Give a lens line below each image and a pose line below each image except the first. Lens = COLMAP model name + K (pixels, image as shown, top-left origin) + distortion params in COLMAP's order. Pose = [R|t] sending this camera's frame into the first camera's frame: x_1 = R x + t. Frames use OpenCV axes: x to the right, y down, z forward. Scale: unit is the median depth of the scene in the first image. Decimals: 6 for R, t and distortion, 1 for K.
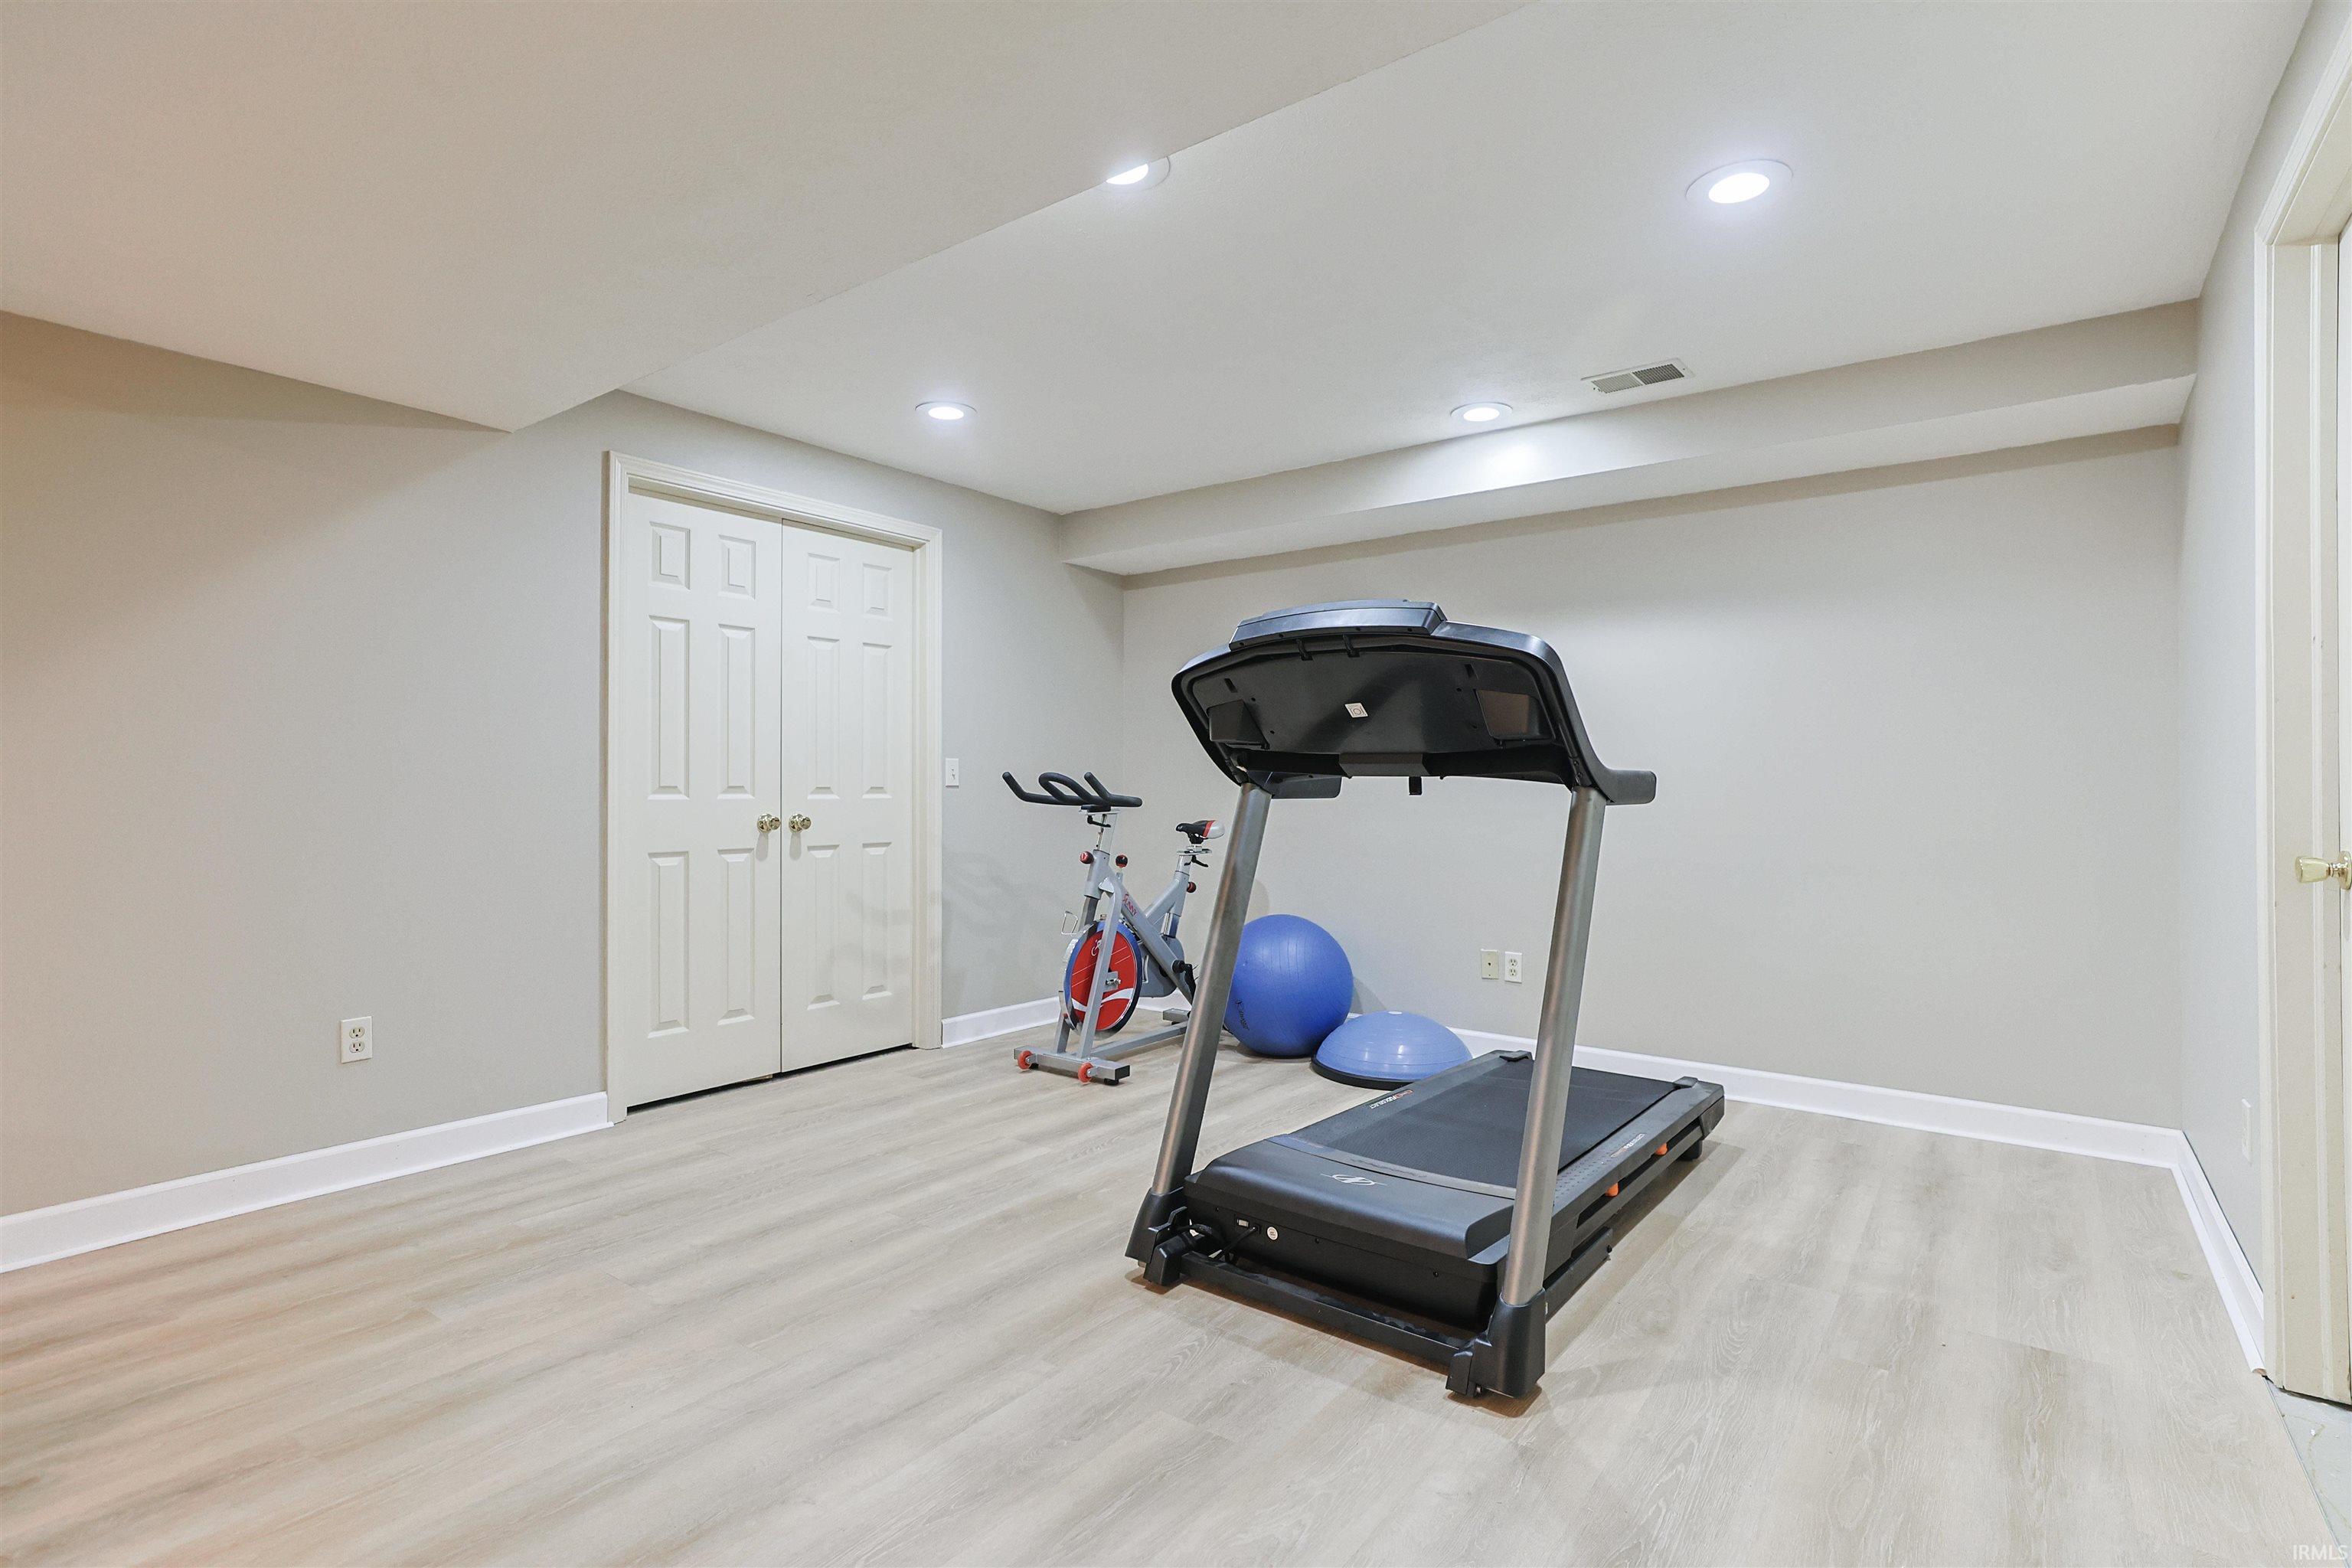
lens RADIAL K [[1130.9, 0, 1189.3], [0, 1130.9, 762.2], [0, 0, 1]] dist [-0.013094, 0.006993]
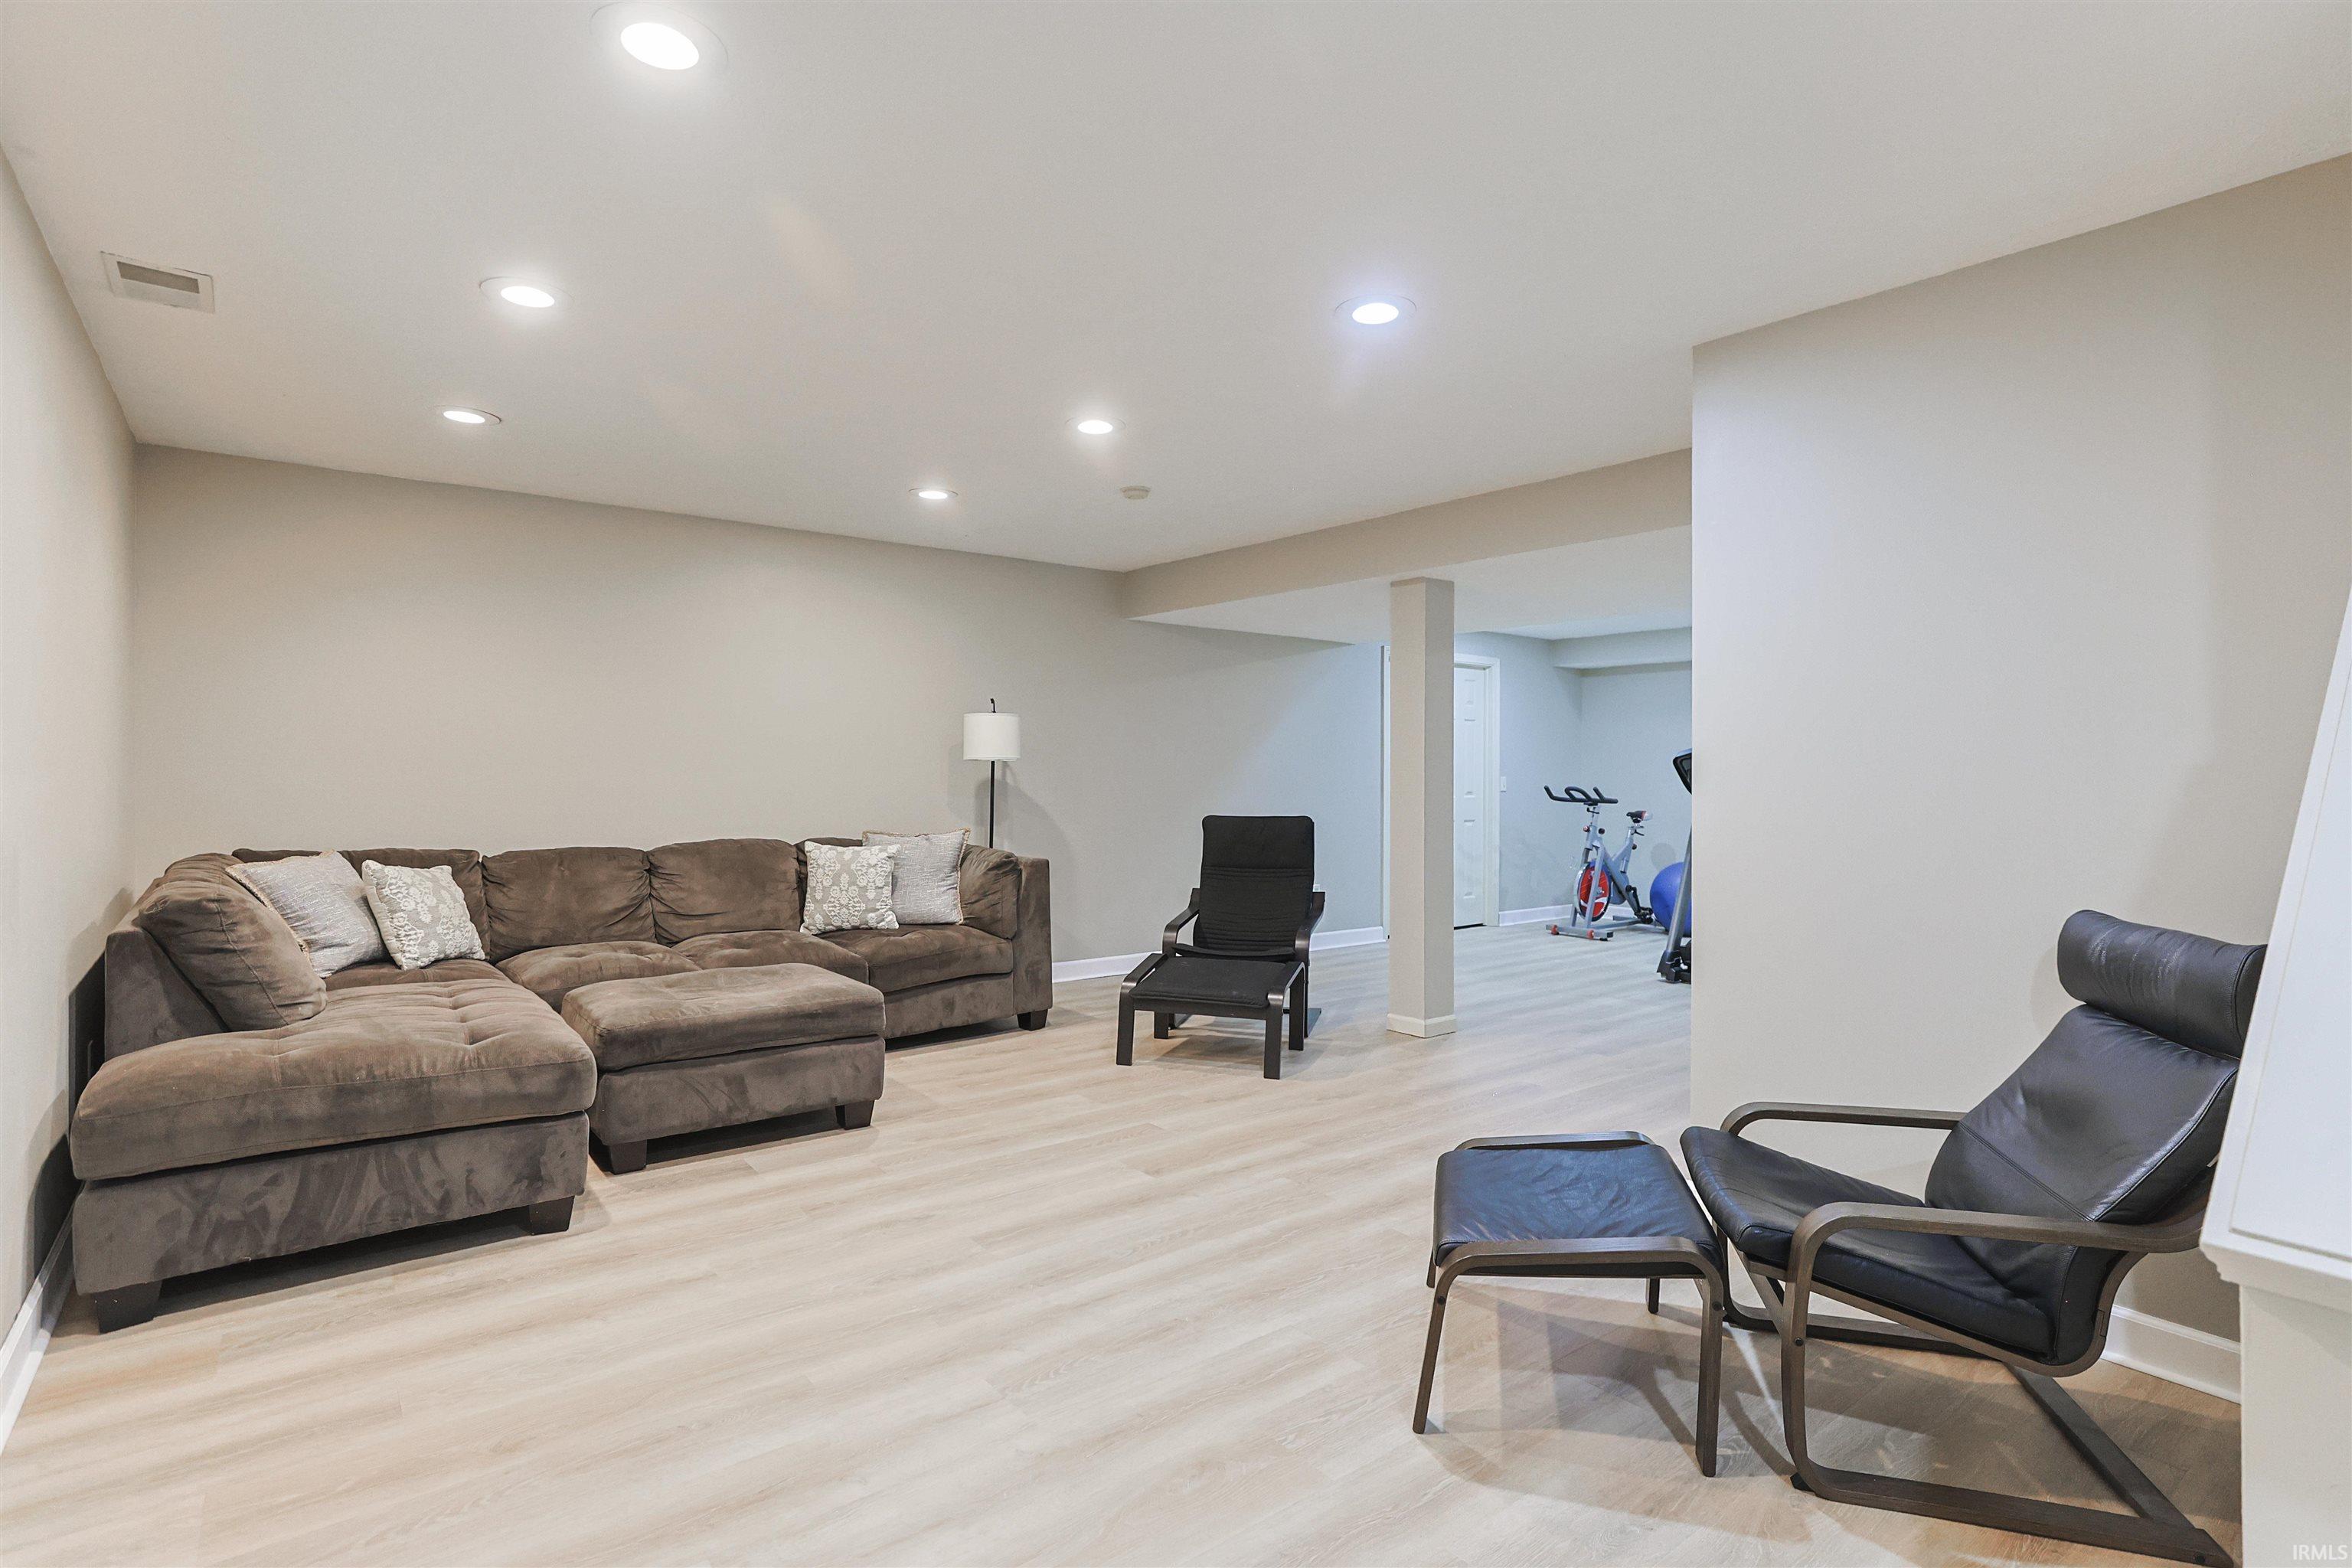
lens RADIAL K [[1130.9, 0, 1177.0], [0, 1130.9, 763.5], [0, 0, 1]] dist [-0.013094, 0.006993]
pose [[0.963139, -0.003433, -0.268981, -0.245332], [0.007825, 0.999853, 0.015257, -0.065082], [0.268889, -0.016799, 0.963025, -1.076289]]
